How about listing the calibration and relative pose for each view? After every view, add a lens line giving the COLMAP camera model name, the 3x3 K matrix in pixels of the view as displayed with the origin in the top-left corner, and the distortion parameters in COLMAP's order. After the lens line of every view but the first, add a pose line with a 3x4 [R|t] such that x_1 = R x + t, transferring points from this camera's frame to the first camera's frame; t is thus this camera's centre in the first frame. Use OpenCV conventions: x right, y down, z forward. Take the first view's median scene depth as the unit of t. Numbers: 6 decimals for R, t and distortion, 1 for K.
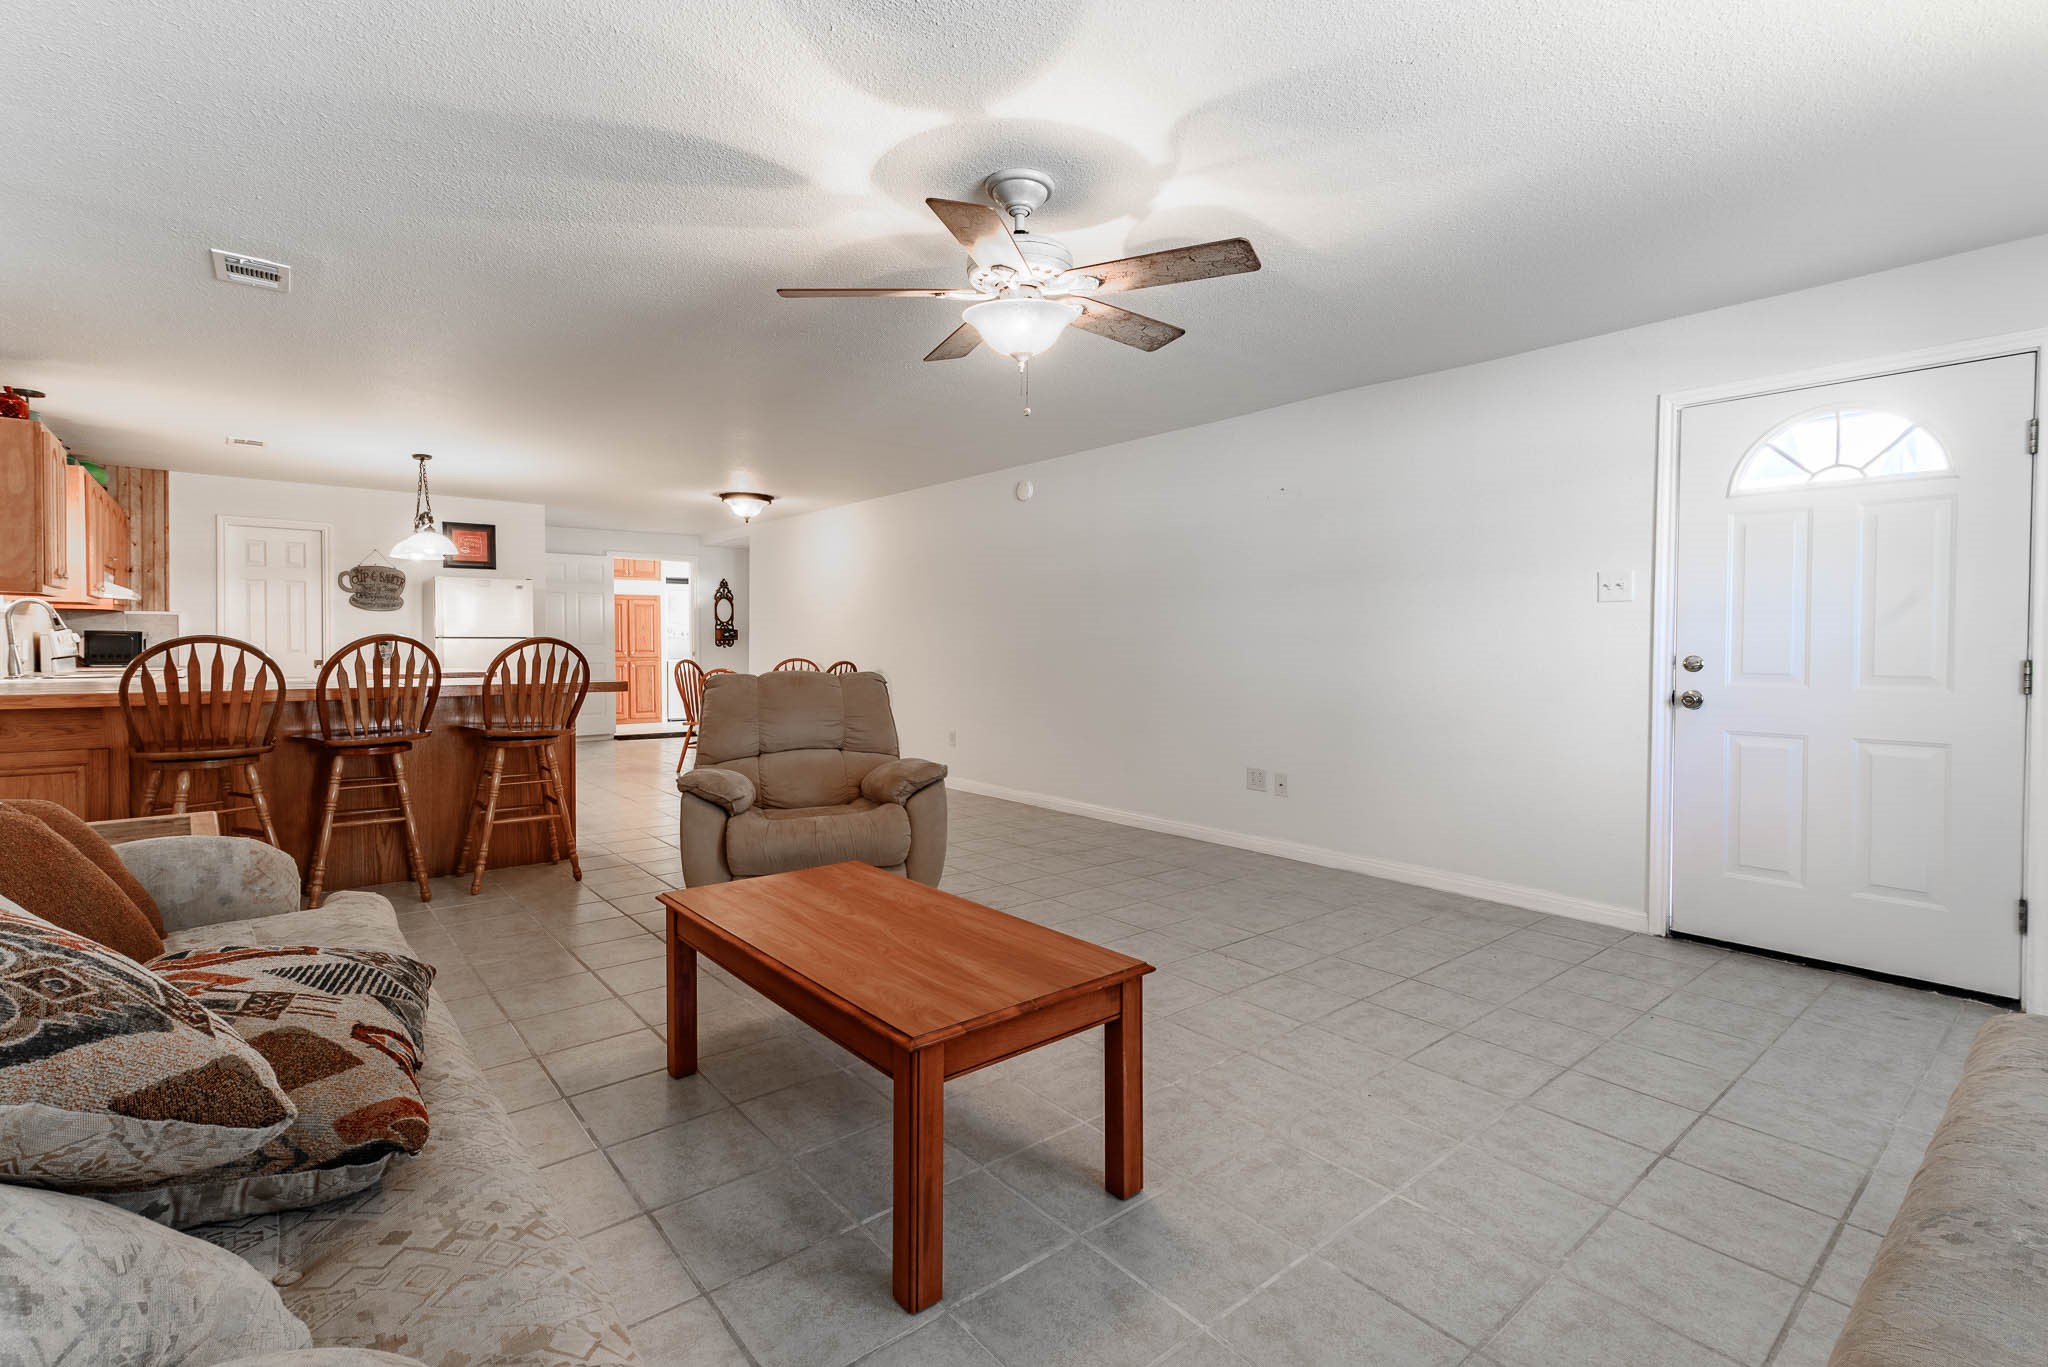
lens RADIAL K [[935.1, 0, 1020.6], [0, 935.1, 661.7], [0, 0, 1]] dist [0.014215, -0.000638]
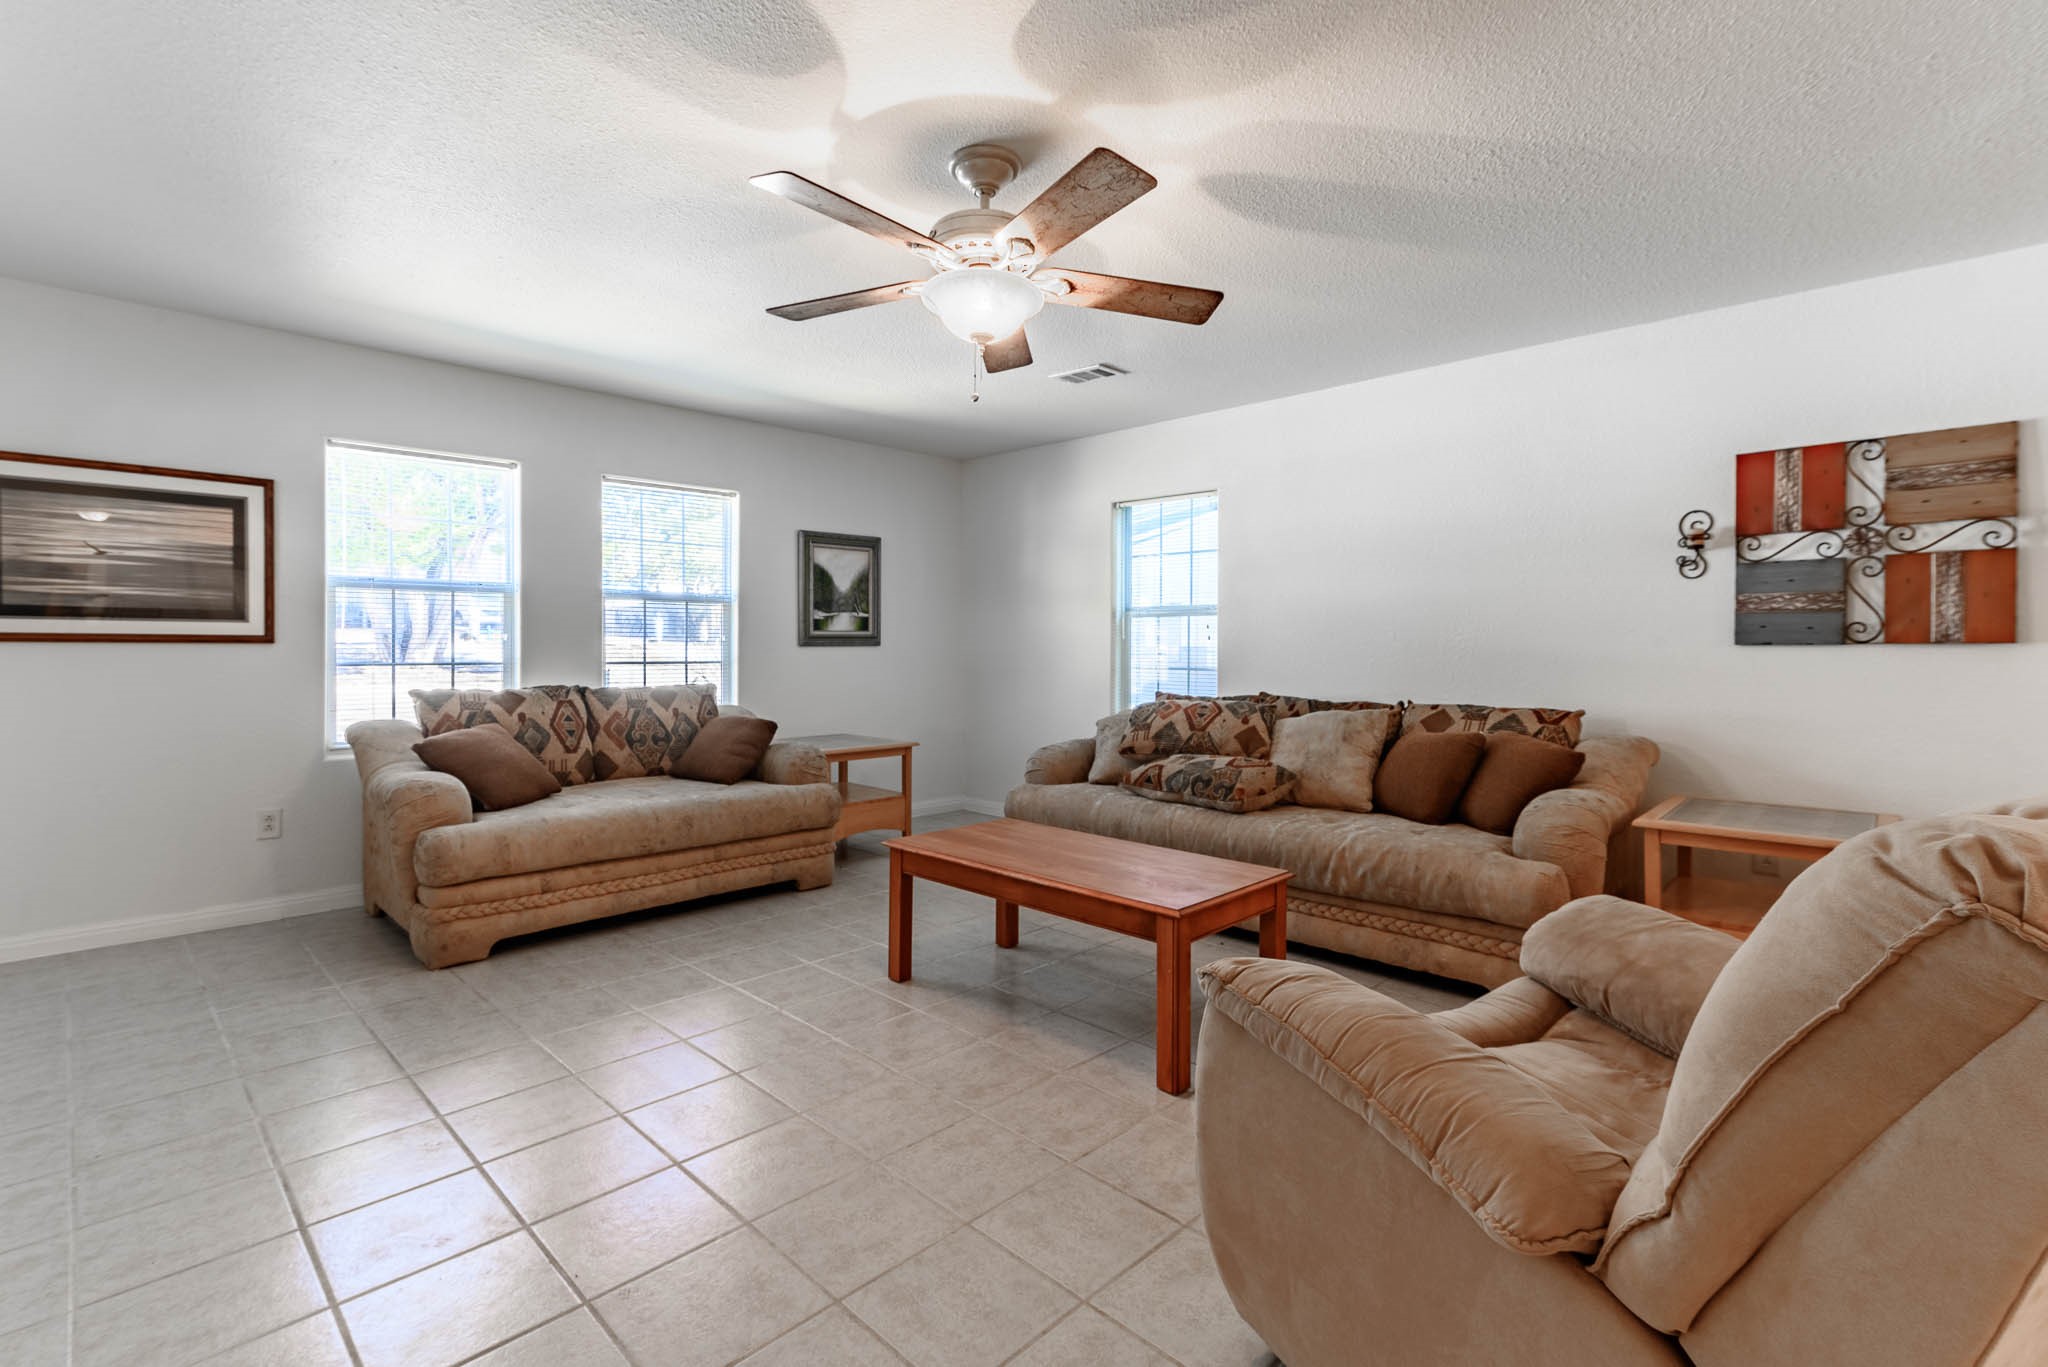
lens RADIAL K [[932.2, 0, 1024.1], [0, 932.2, 660.2], [0, 0, 1]] dist [0.013728, -0.001166]
pose [[-0.994940, -0.011169, -0.099849, 0.034136], [-0.014746, 0.999273, 0.035157, -0.027167], [0.099383, 0.036451, -0.994381, 1.359418]]
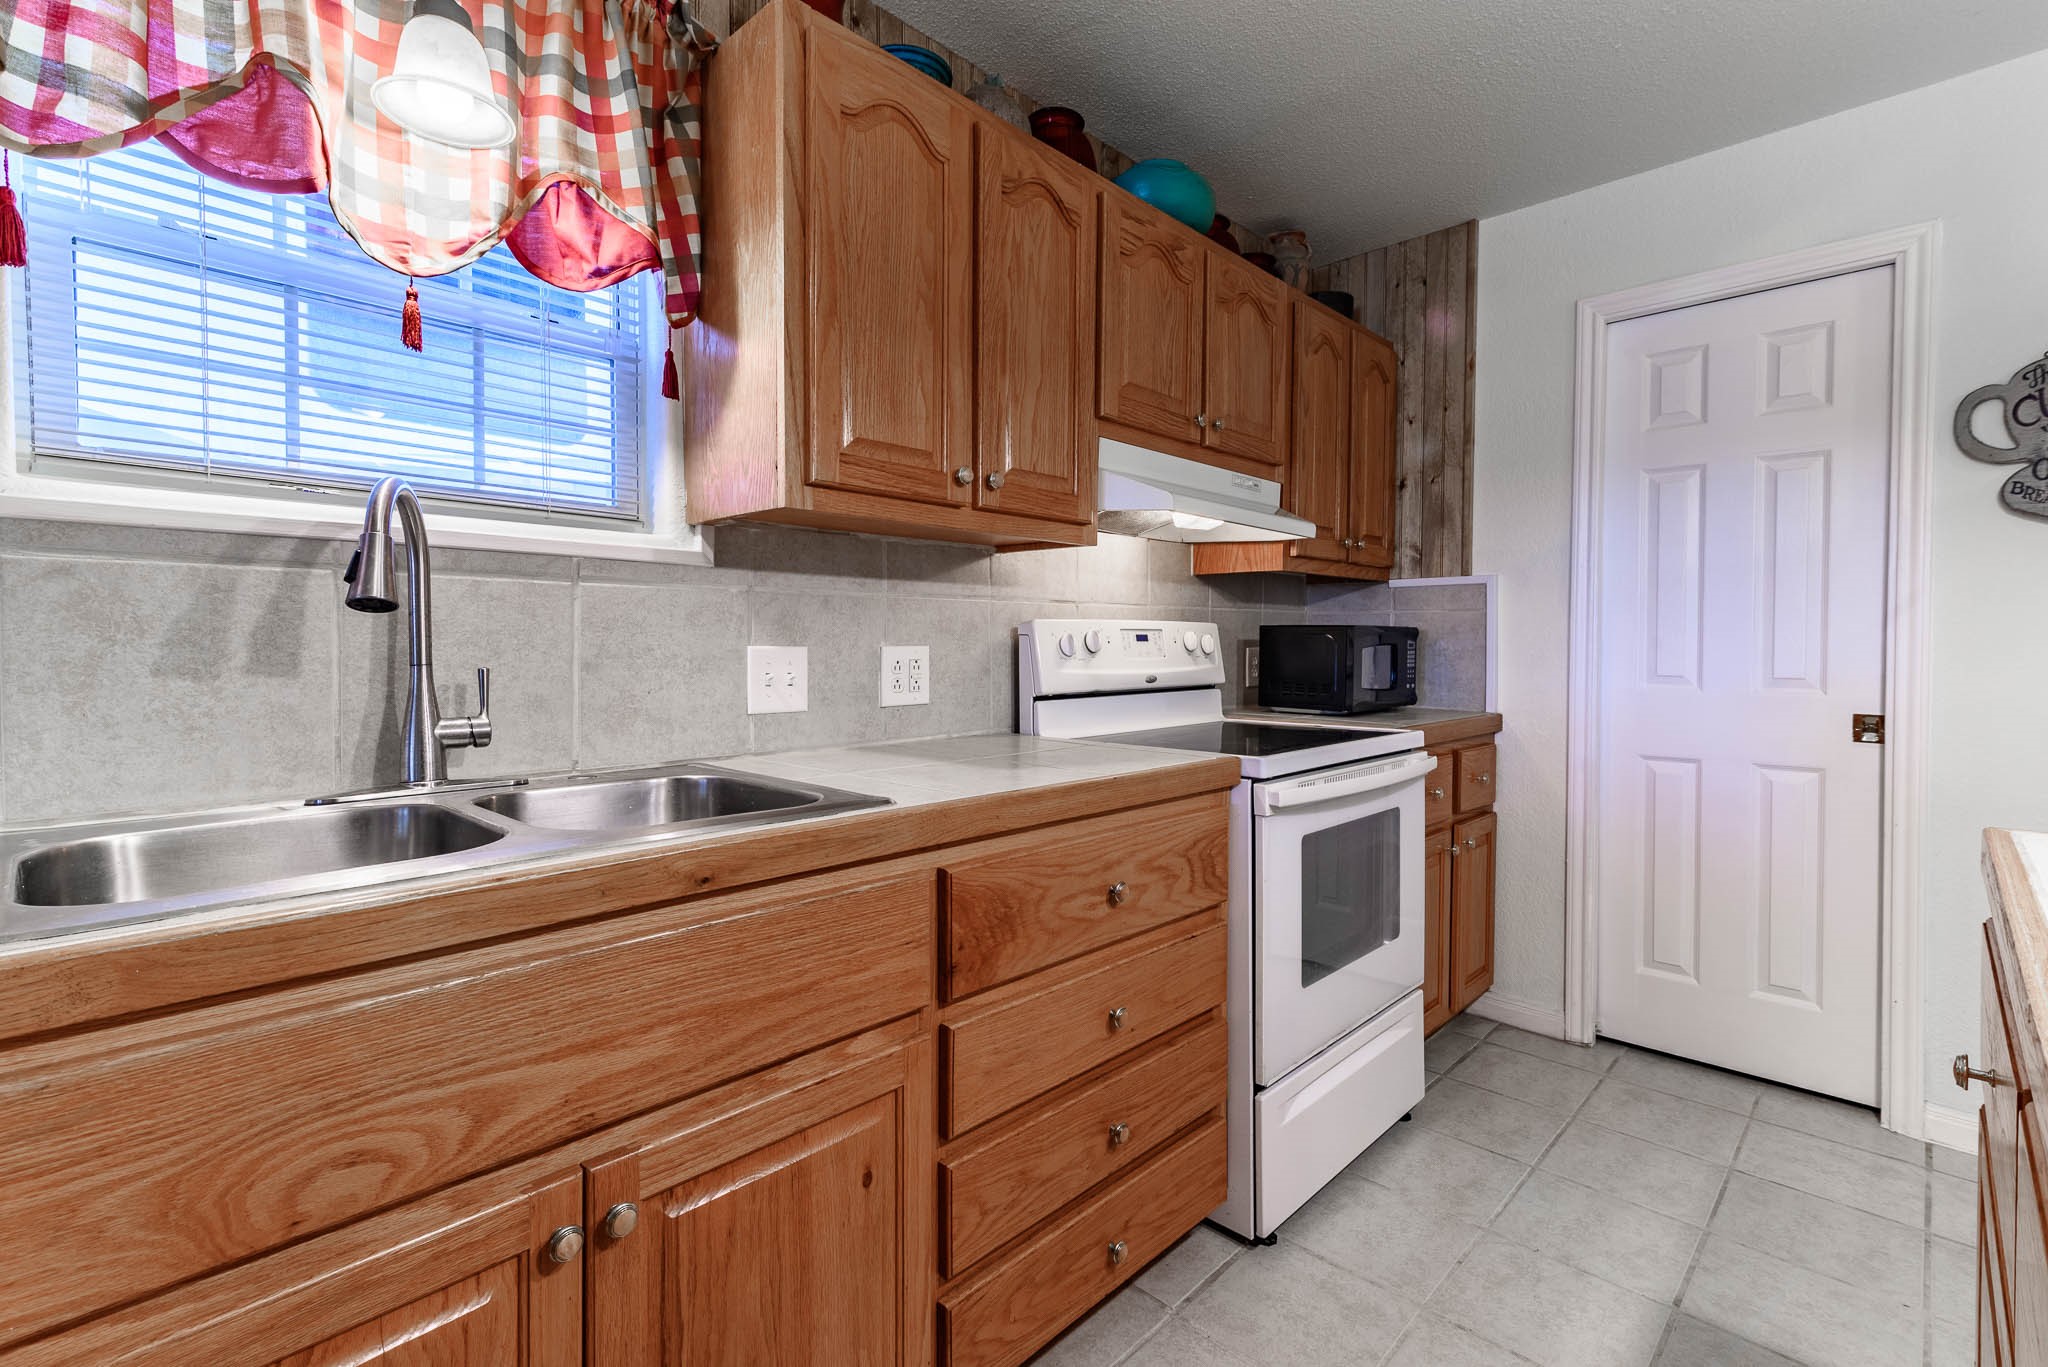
lens RADIAL K [[932.2, 0, 1024.1], [0, 932.2, 660.2], [0, 0, 1]] dist [0.013728, -0.001166]
pose [[0.116568, 0.012754, -0.993101, -1.010896], [-0.020224, 0.999741, 0.010465, -0.034224], [0.992977, 0.018865, 0.116796, 1.466825]]
